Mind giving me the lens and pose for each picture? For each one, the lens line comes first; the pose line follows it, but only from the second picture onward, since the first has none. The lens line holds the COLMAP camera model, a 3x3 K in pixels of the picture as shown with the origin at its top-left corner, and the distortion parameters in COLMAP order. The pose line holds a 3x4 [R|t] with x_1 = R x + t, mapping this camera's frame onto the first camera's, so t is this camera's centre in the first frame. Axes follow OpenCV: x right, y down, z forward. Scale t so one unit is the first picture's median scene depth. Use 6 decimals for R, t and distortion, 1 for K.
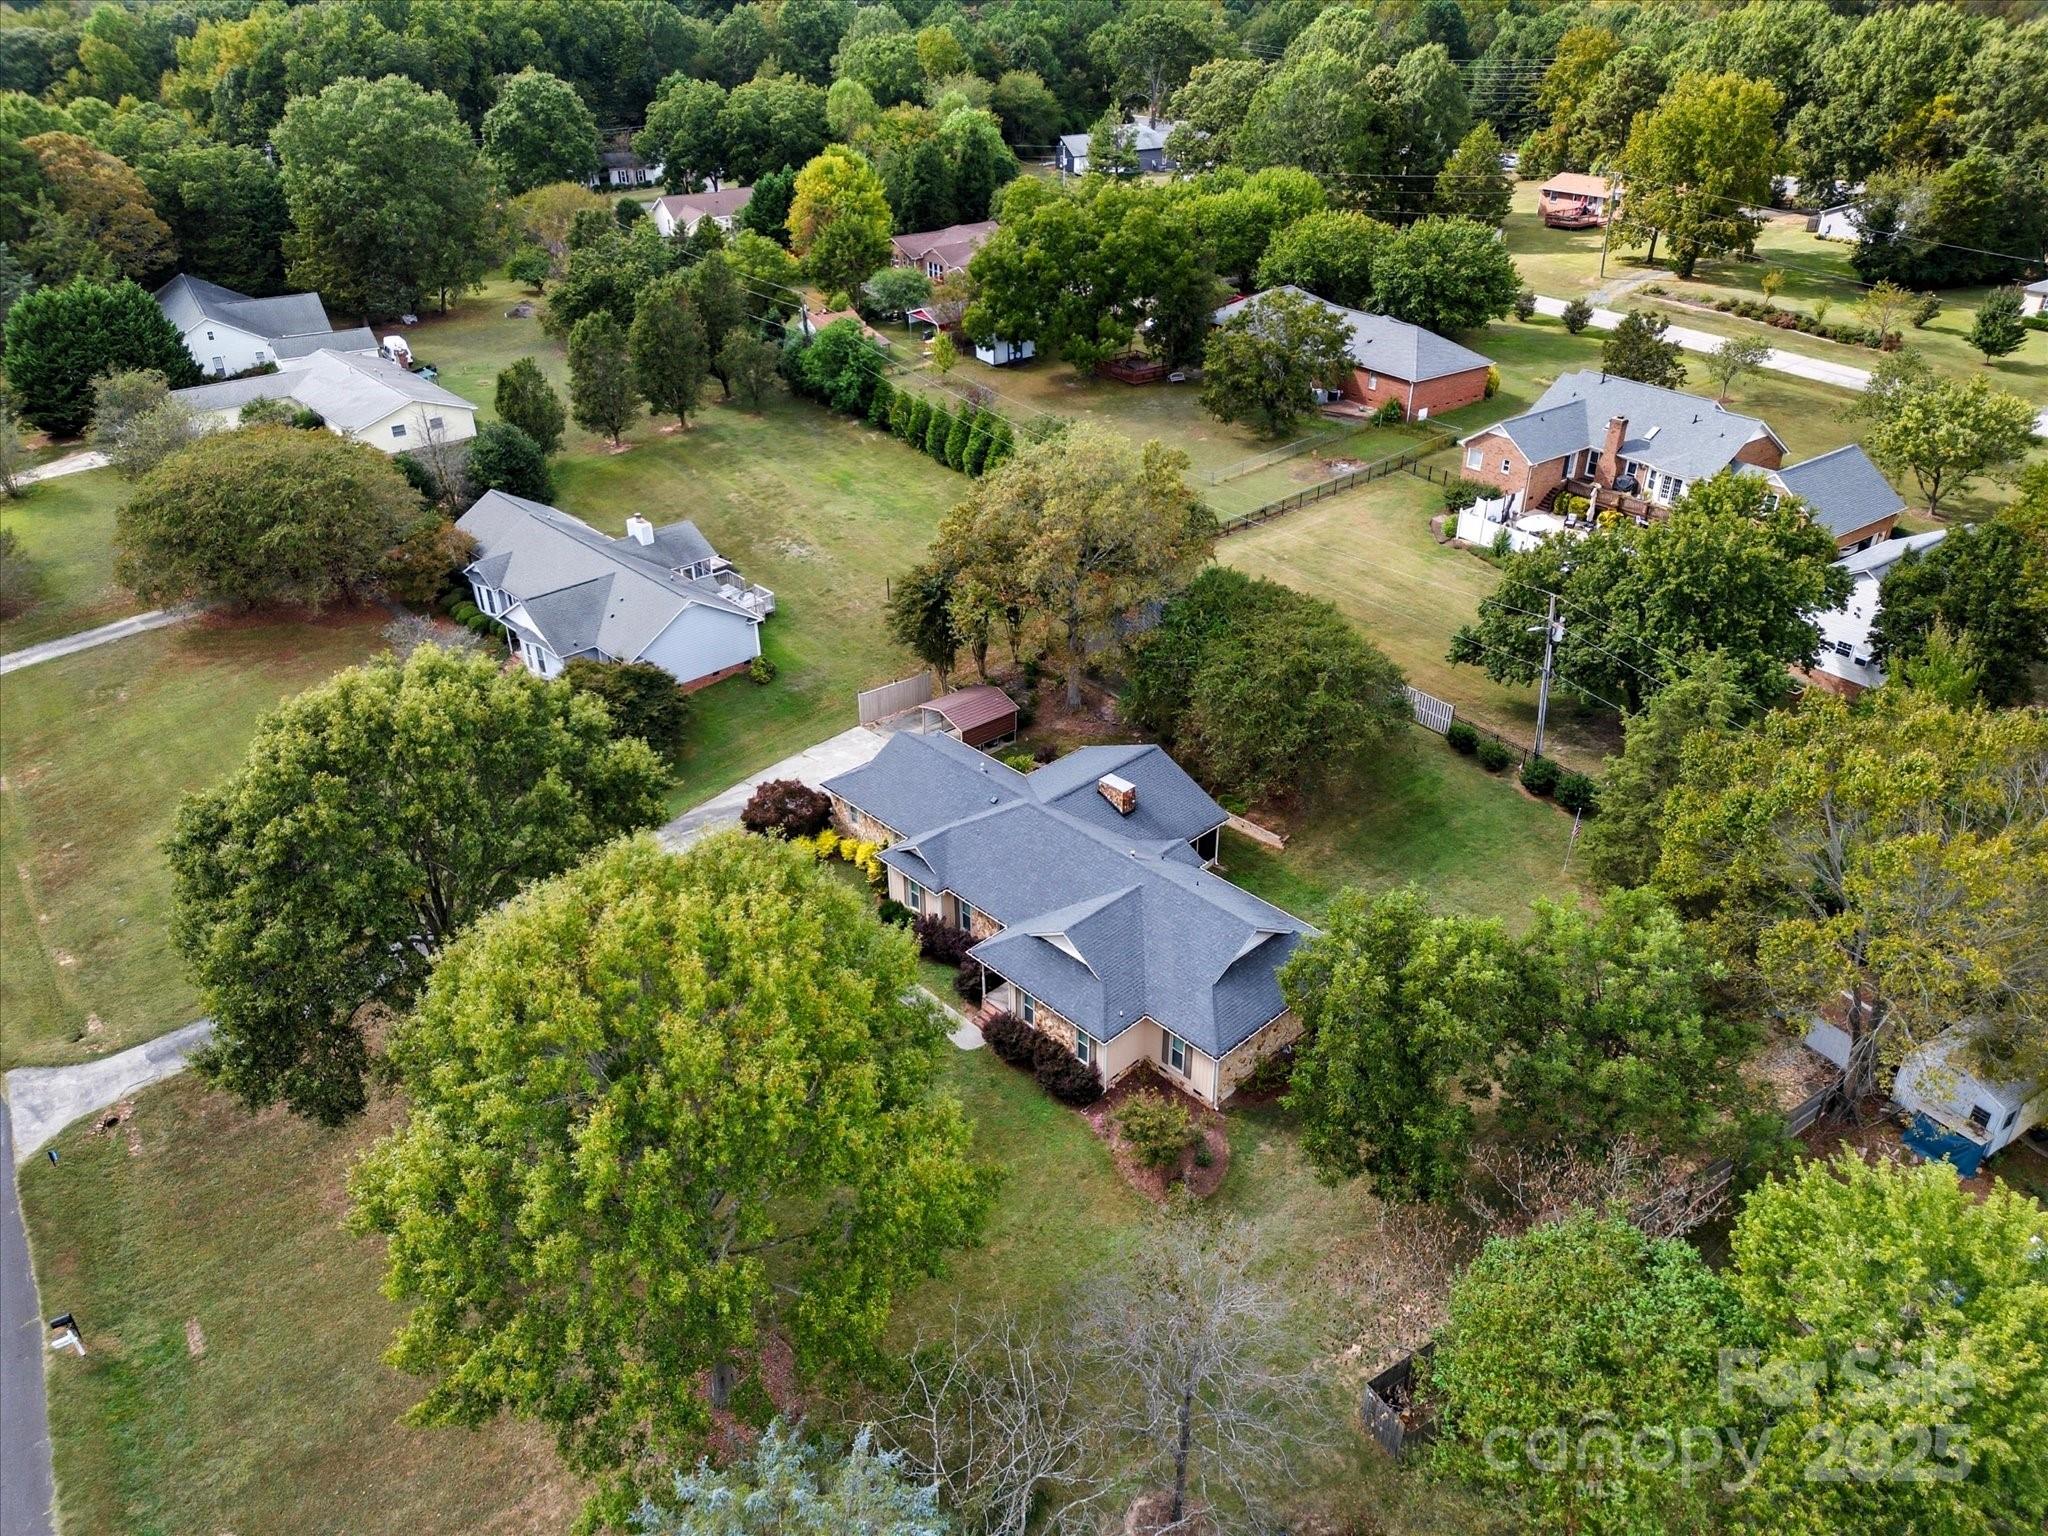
lens RADIAL K [[1357.0, 0, 1022.9], [0, 1357.0, 823.8], [0, 0, 1]] dist [0.023614, -0.002753]
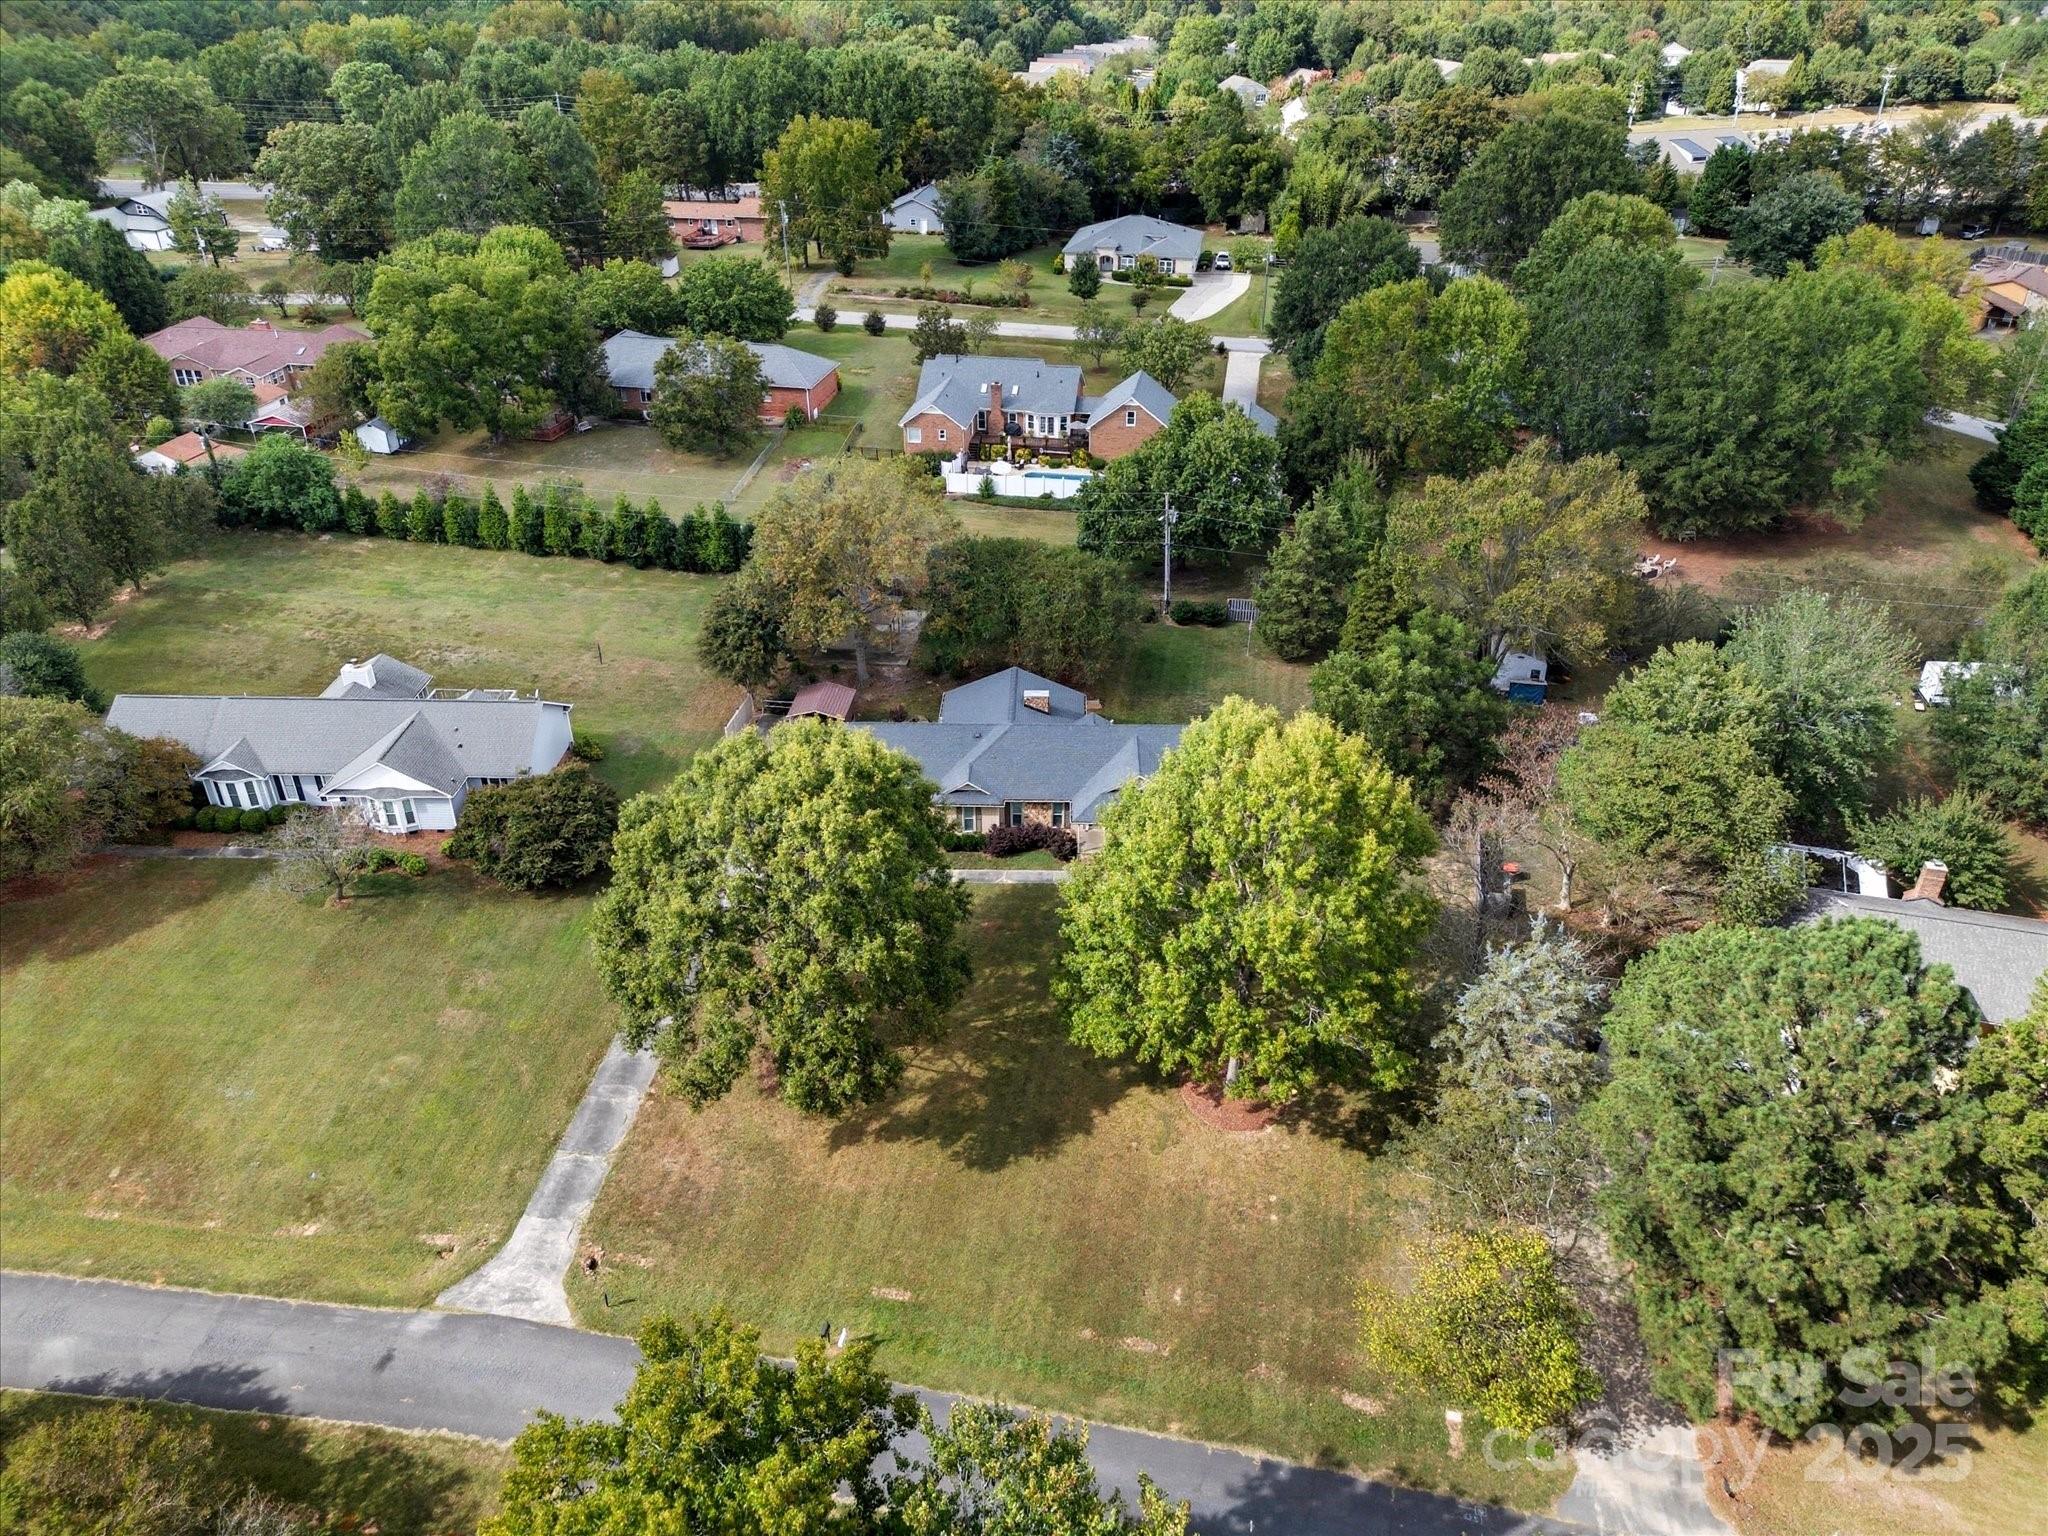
lens RADIAL K [[1431.3, 0, 1017.5], [0, 1431.3, 749.2], [0, 0, 1]] dist [0.094350, -0.096417]
pose [[0.709768, -0.343174, 0.615192, -0.561315], [0.379911, 0.921900, 0.075949, -0.061336], [-0.593209, 0.179812, 0.784711, -0.078951]]
